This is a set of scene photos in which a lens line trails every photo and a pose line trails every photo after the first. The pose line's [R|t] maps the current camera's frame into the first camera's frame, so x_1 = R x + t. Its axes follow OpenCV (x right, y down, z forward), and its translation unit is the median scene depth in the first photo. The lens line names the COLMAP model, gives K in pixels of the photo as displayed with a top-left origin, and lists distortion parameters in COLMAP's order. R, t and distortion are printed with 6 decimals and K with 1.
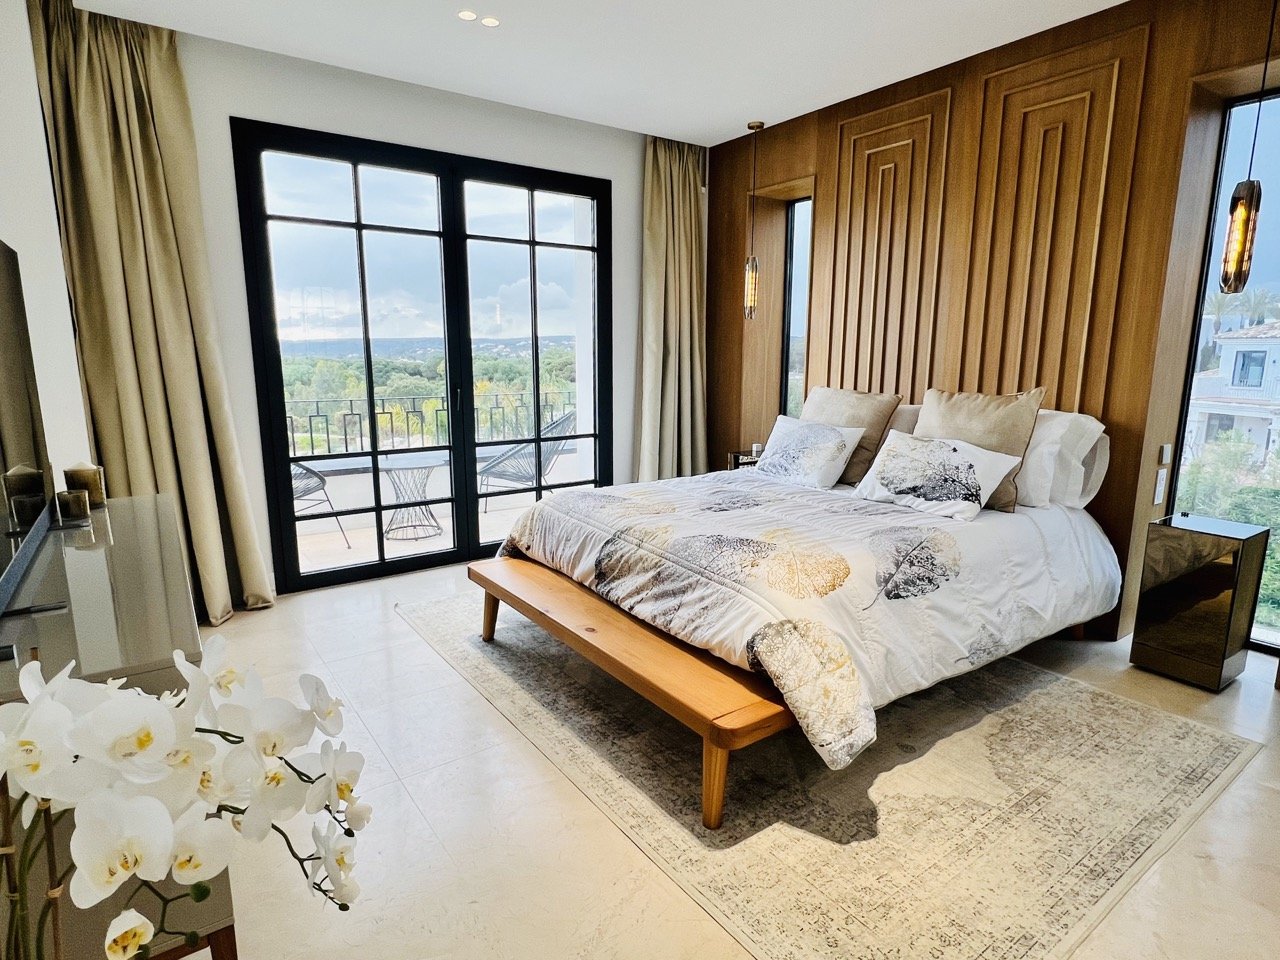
lens RADIAL K [[700.5, 0, 640.0], [0, 700.5, 480.0], [0, 0, 1]] dist [0.000814, -0.000039]
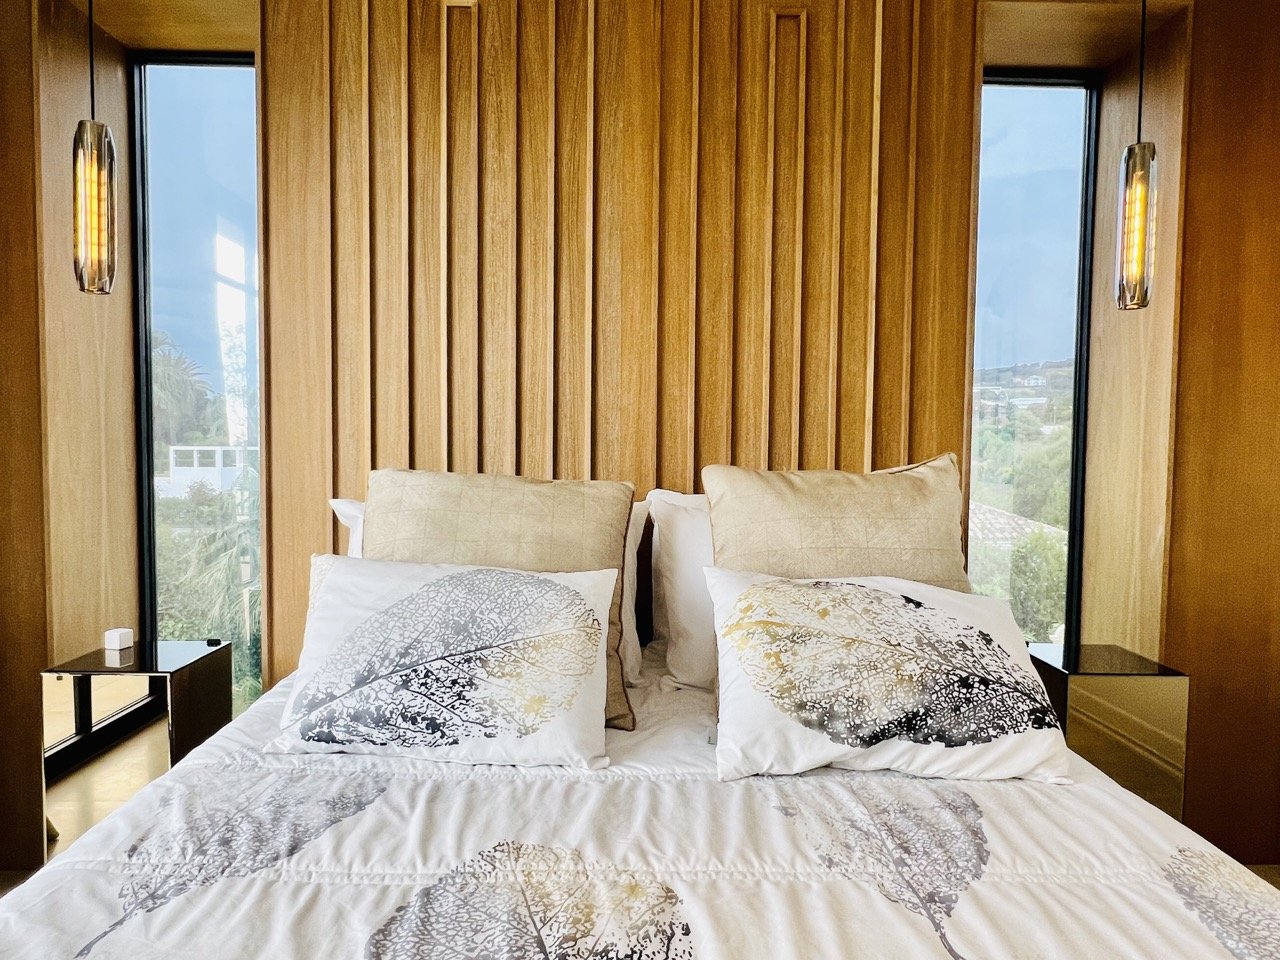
lens RADIAL K [[808.7, 0, 640.0], [0, 808.7, 480.0], [0, 0, 1]] dist [-0.000703, -0.000840]
pose [[0.564930, -0.034254, 0.824428, -0.045156], [0.139760, 0.988674, -0.054691, -0.108353], [-0.813217, 0.146118, 0.563319, 0.816558]]
